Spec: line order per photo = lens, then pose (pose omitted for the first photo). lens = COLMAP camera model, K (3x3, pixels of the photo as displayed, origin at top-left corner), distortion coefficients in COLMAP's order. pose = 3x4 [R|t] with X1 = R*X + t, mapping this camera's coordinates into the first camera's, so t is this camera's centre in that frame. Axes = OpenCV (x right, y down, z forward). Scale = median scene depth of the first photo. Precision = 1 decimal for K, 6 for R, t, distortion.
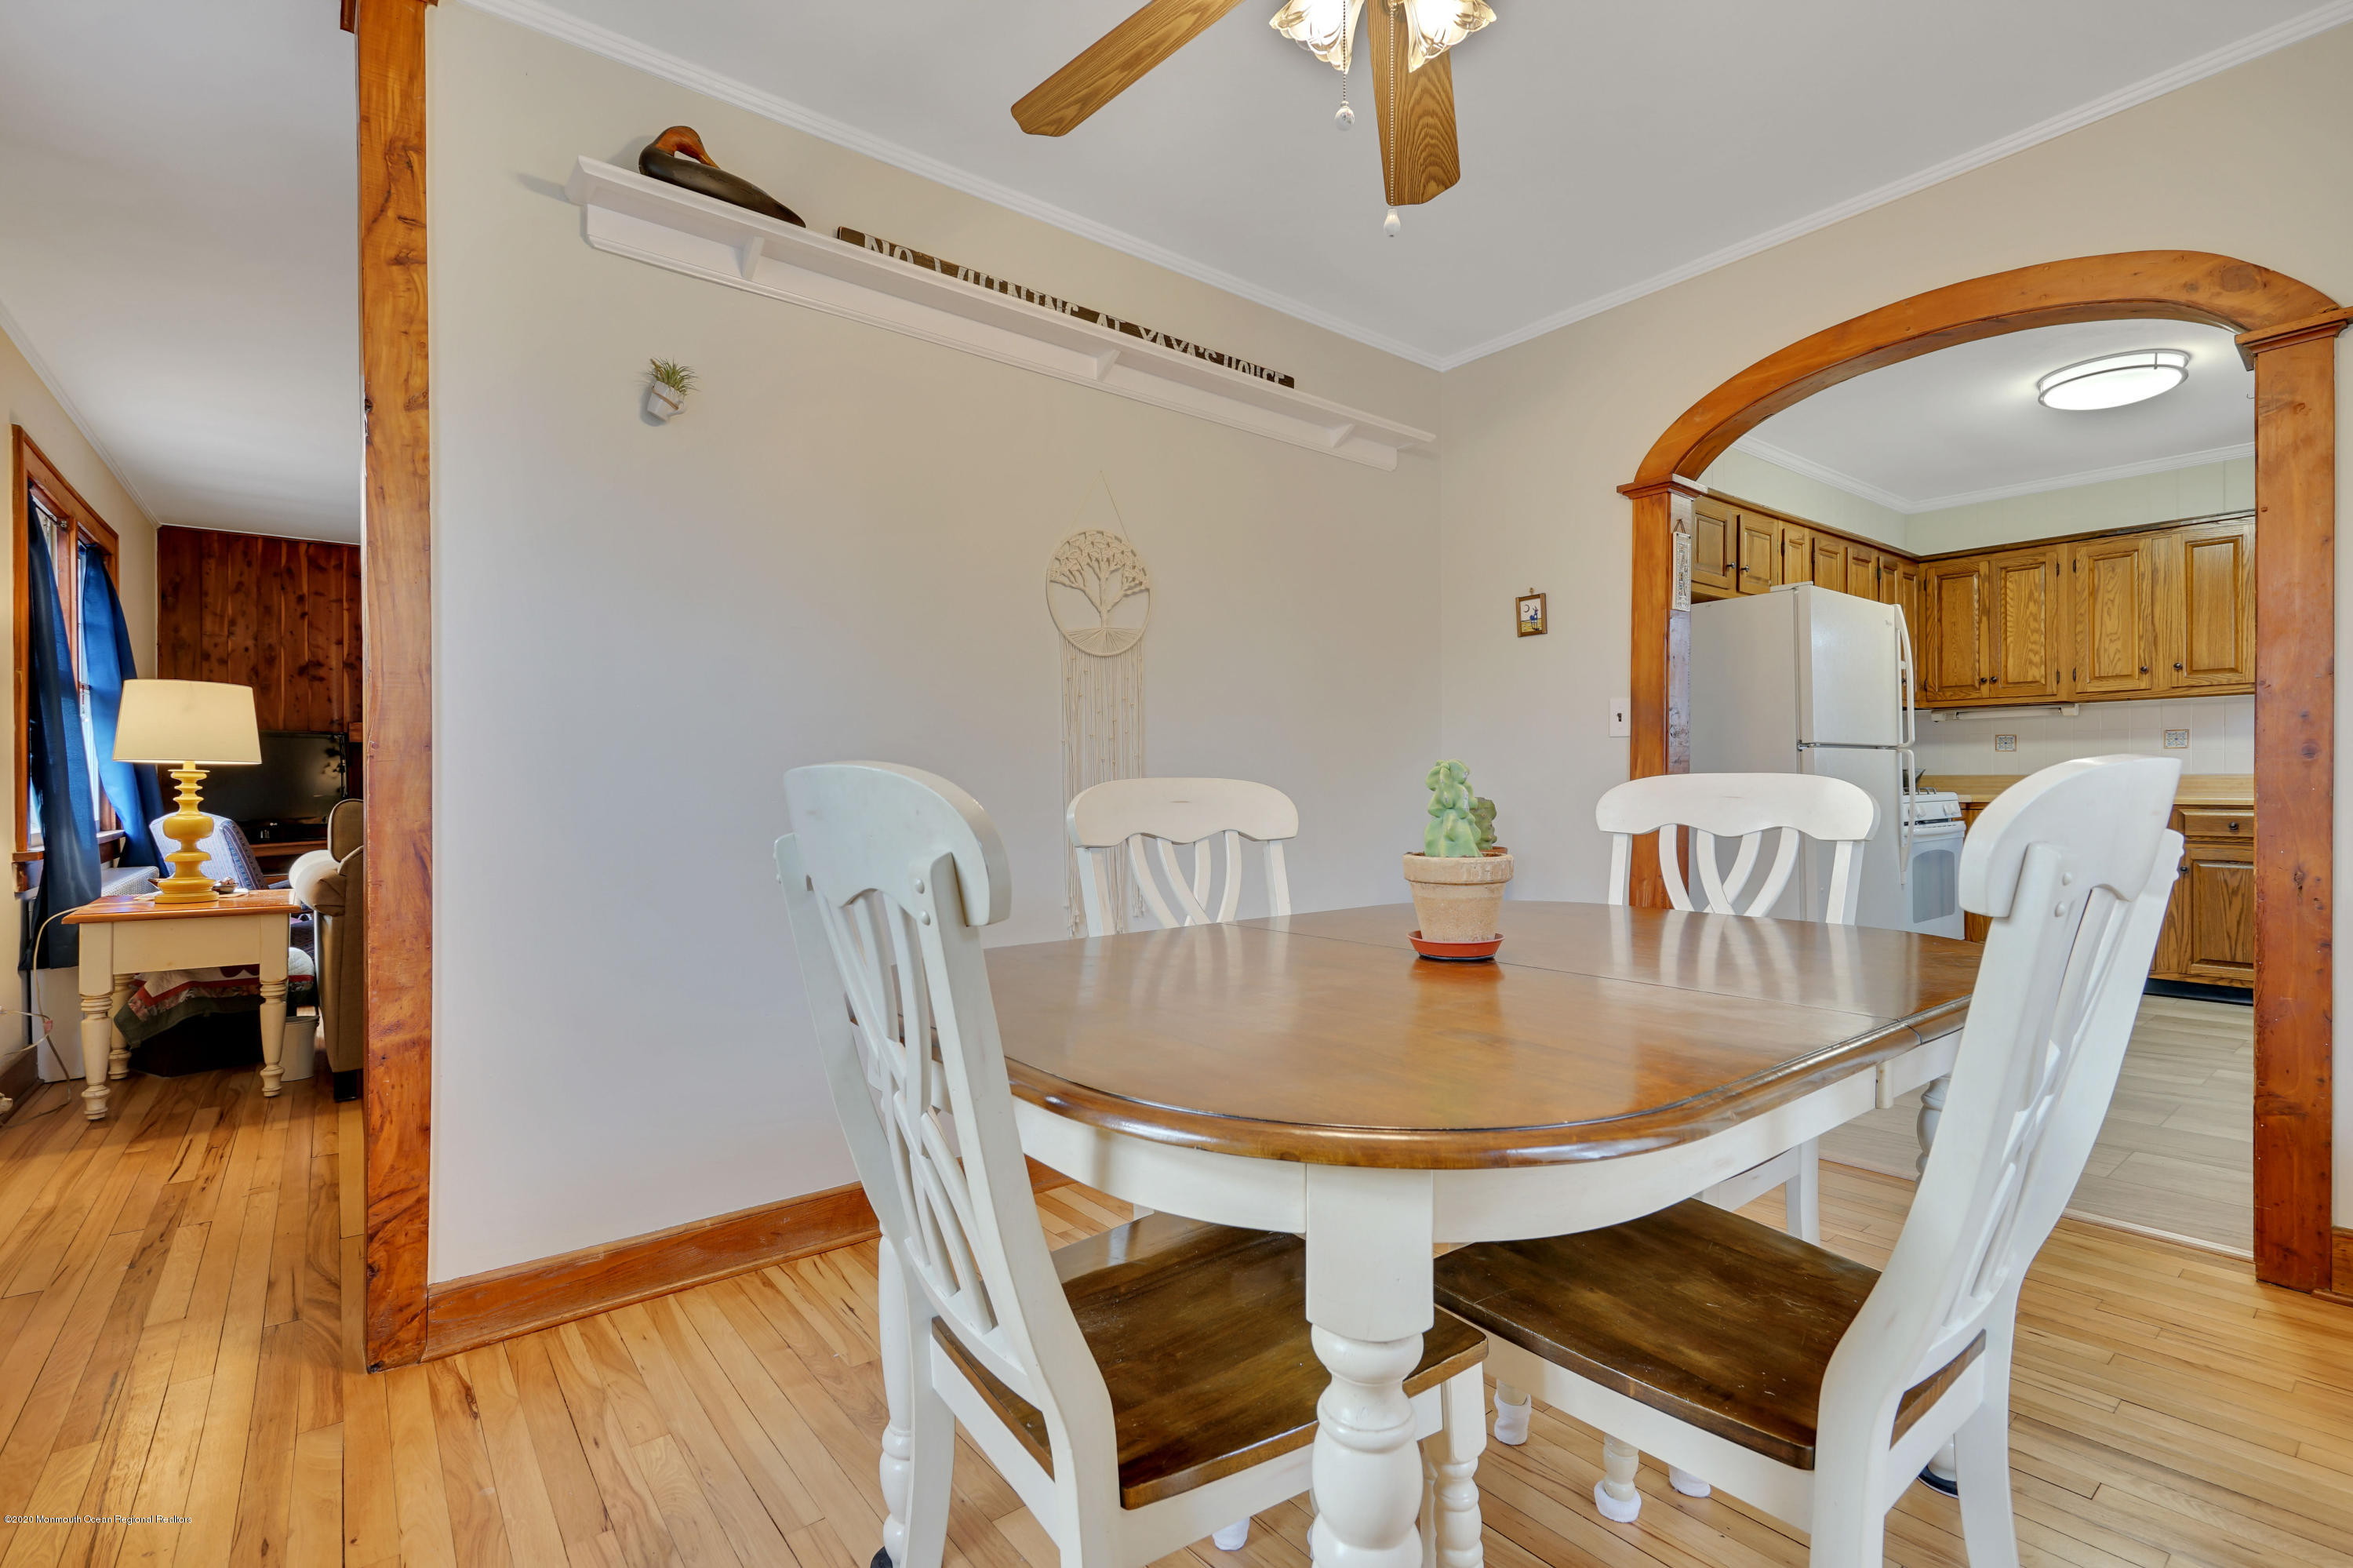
lens RADIAL K [[1076.4, 0, 1171.5], [0, 1076.4, 782.4], [0, 0, 1]] dist [-0.003976, 0.002182]
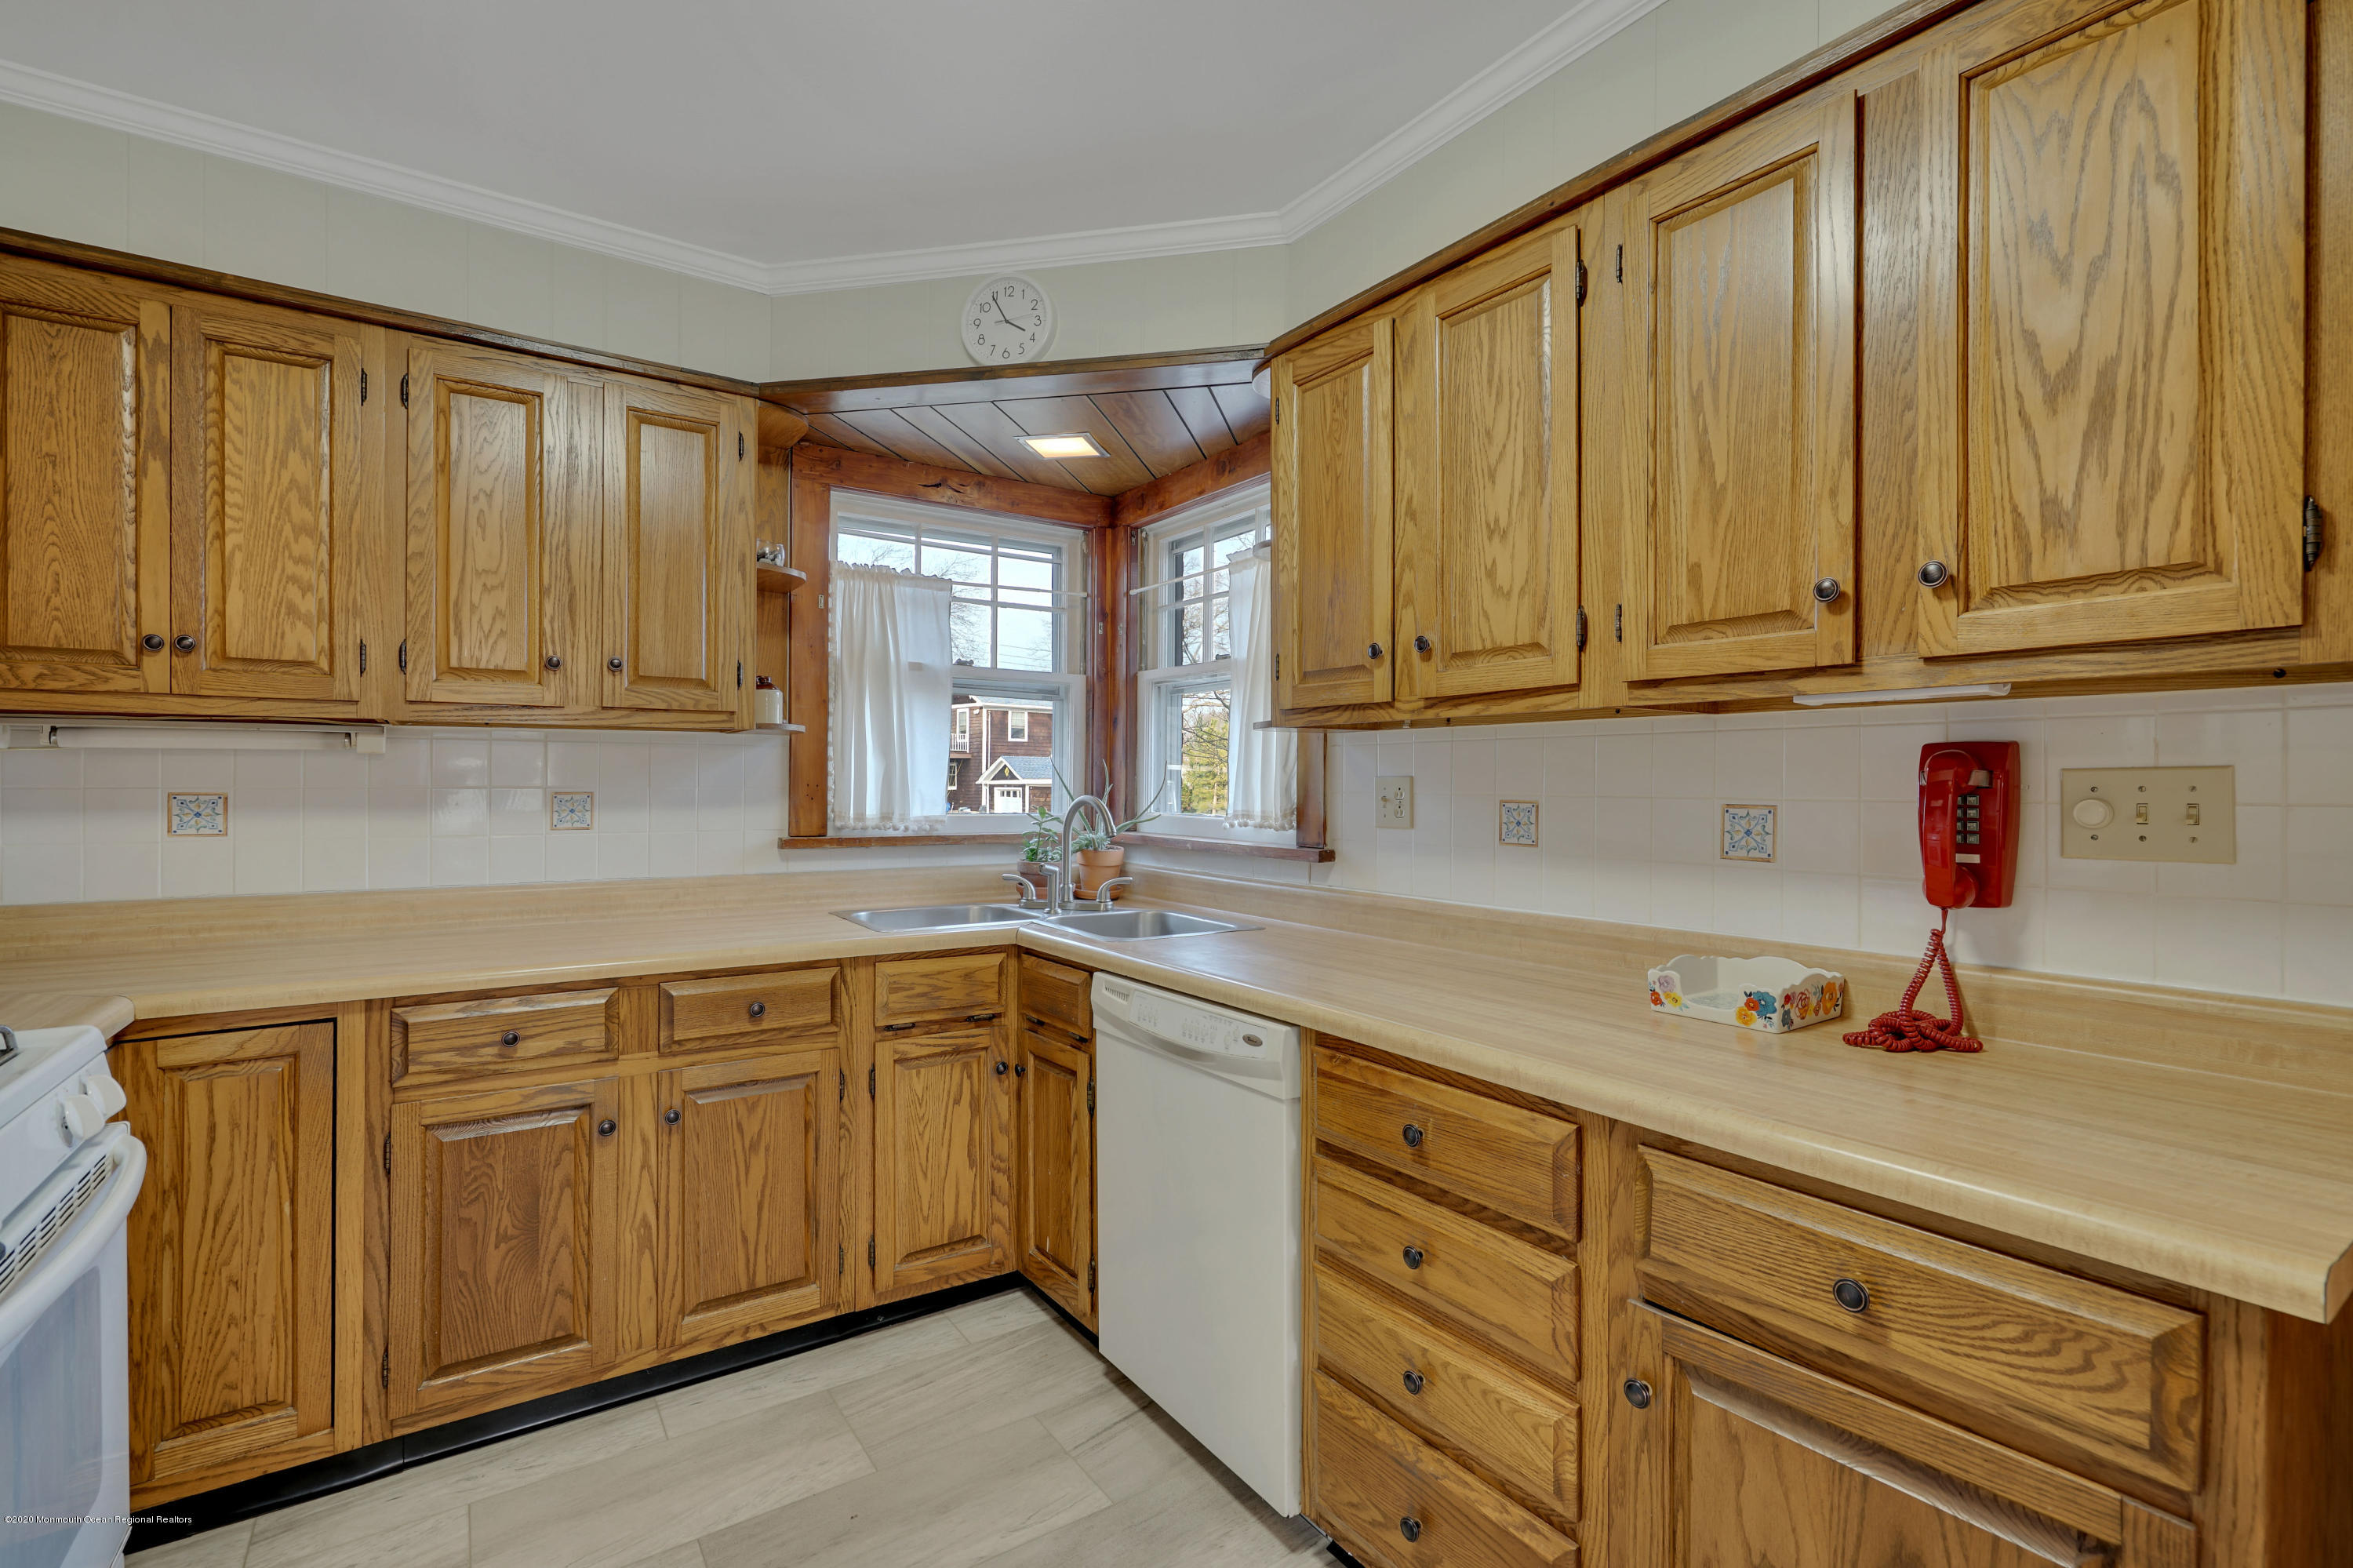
lens RADIAL K [[1076.4, 0, 1180.2], [0, 1076.4, 782.5], [0, 0, 1]] dist [-0.003976, 0.002182]
pose [[0.069870, 0.002090, 0.997554, 0.462327], [-0.003063, 0.999994, -0.001880, -0.053614], [-0.997551, -0.002924, 0.069876, 0.688997]]
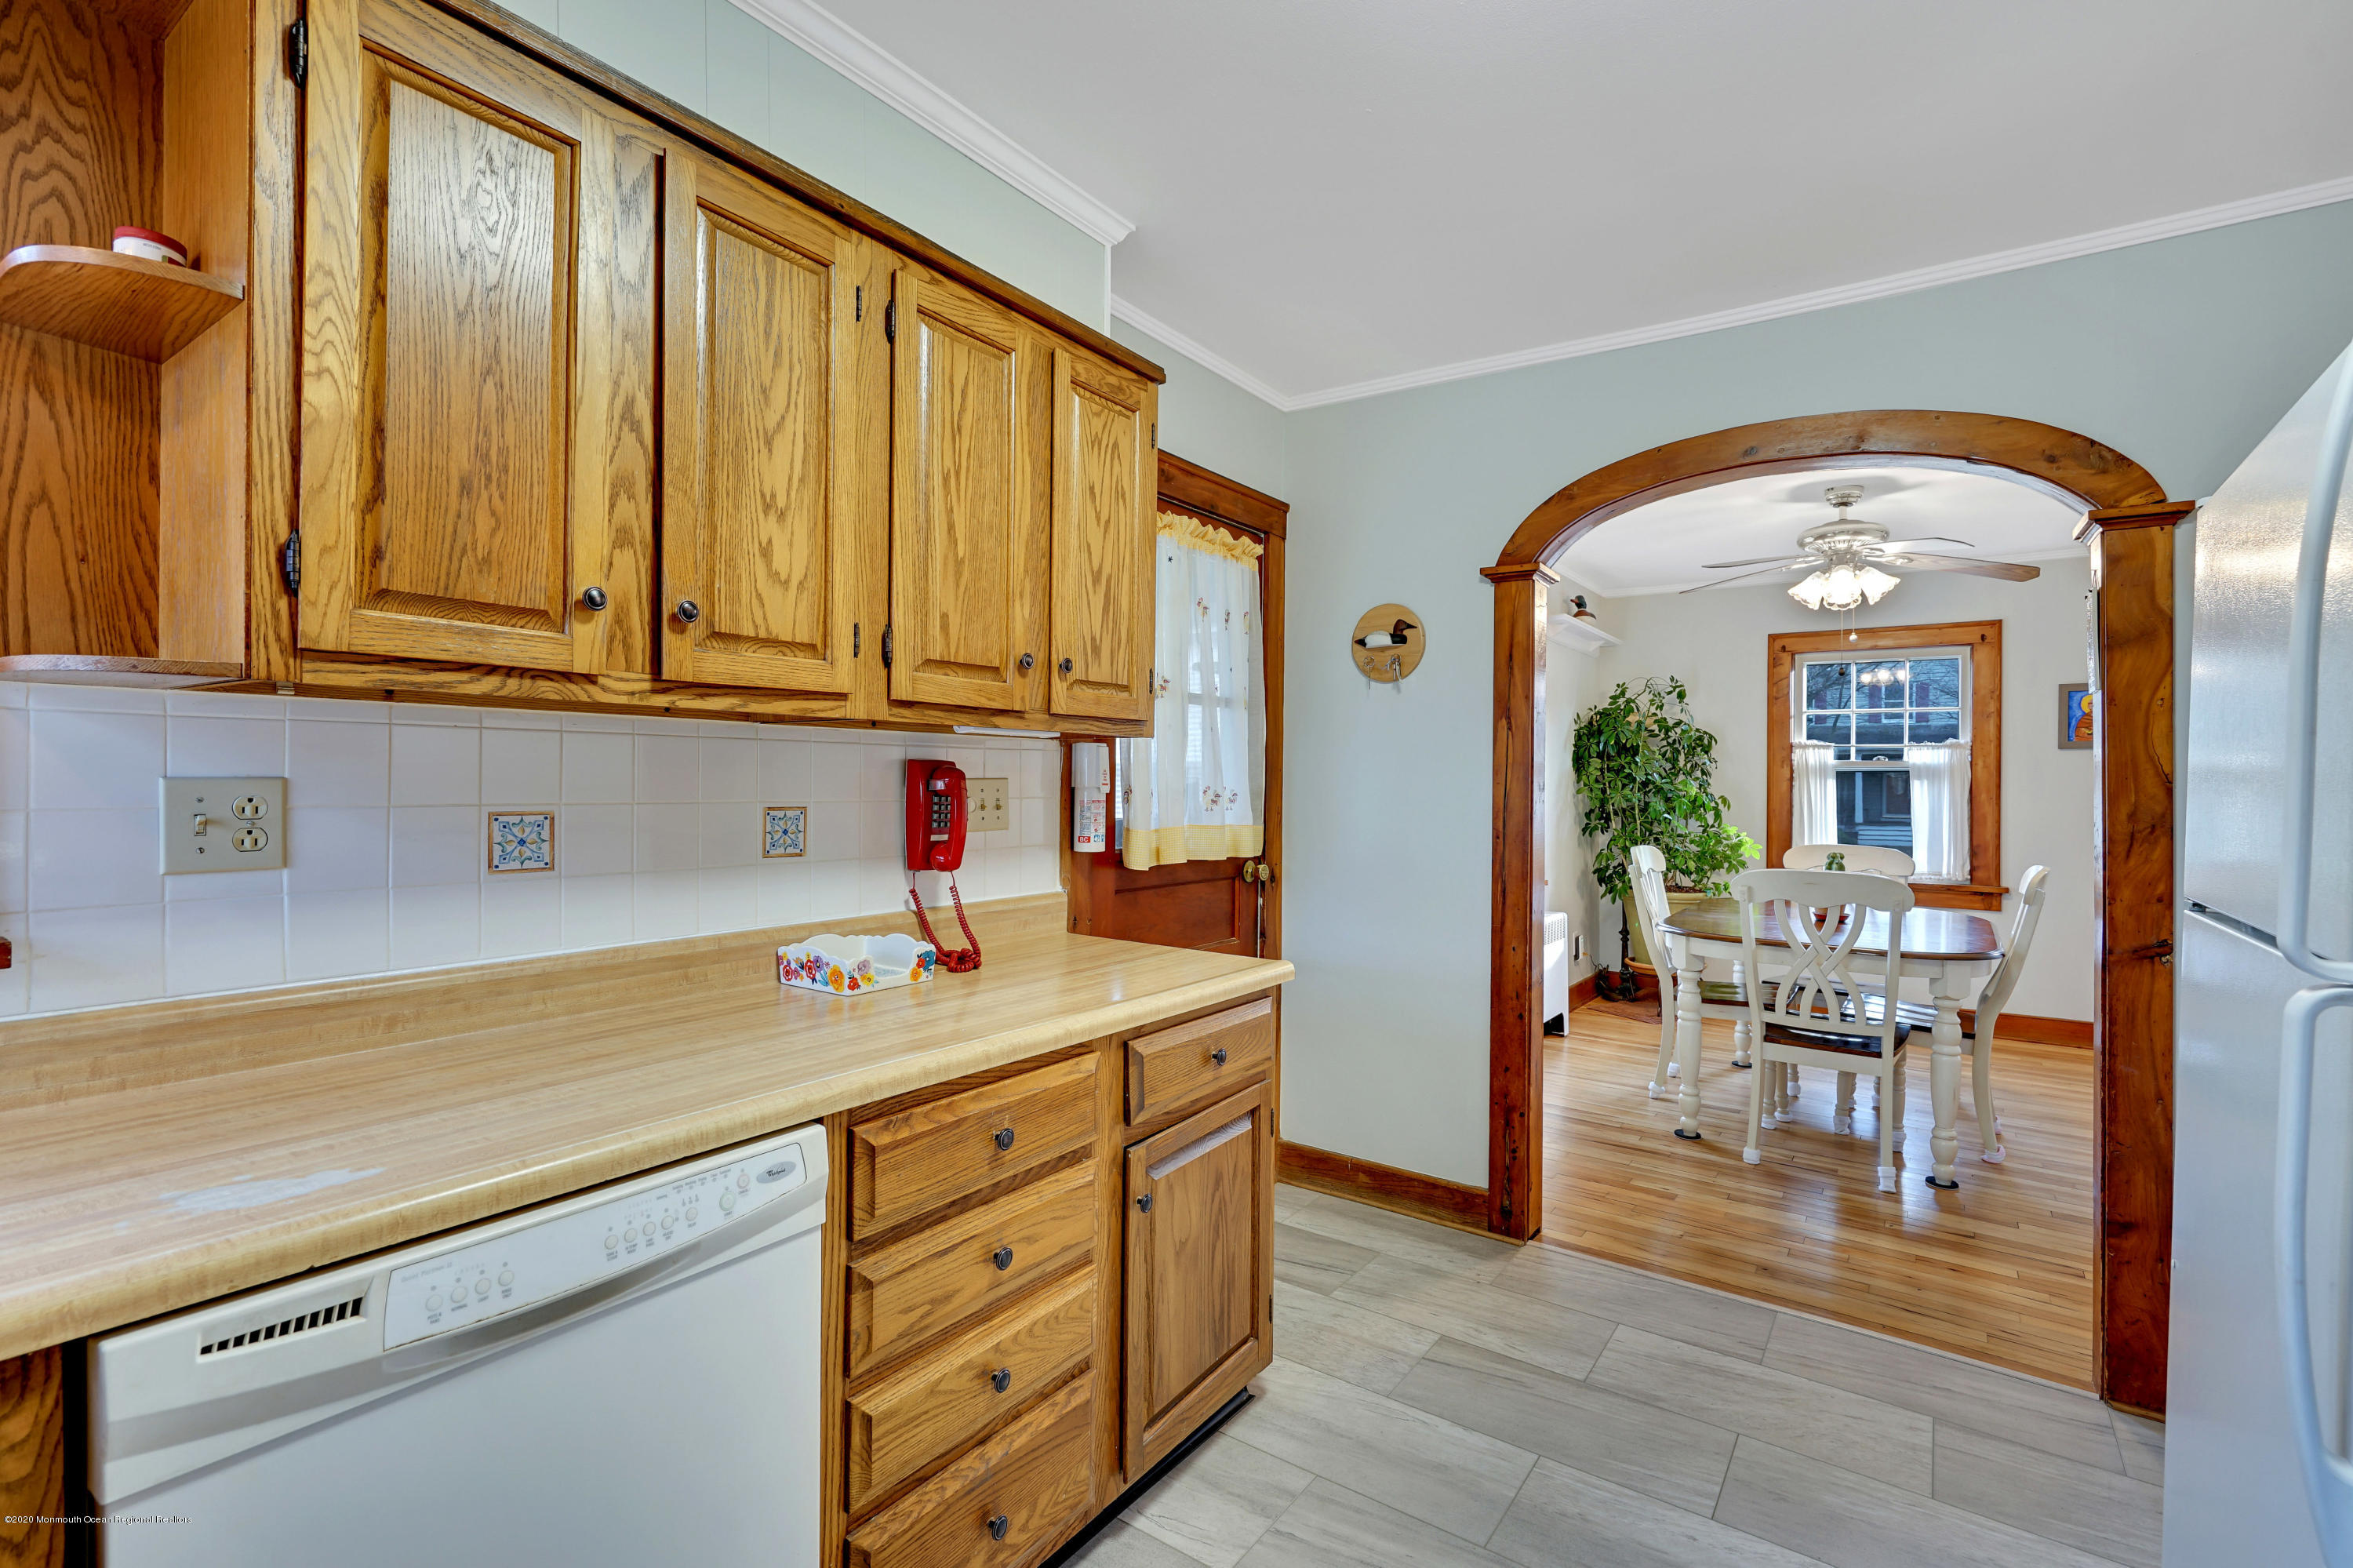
lens RADIAL K [[1076.4, 0, 1170.8], [0, 1076.4, 784.4], [0, 0, 1]] dist [-0.003976, 0.002182]
pose [[-0.960336, -0.004649, -0.278807, 0.885871], [-0.005972, 0.999975, 0.003898, -0.059534], [0.278782, 0.005409, -0.960339, 1.011960]]
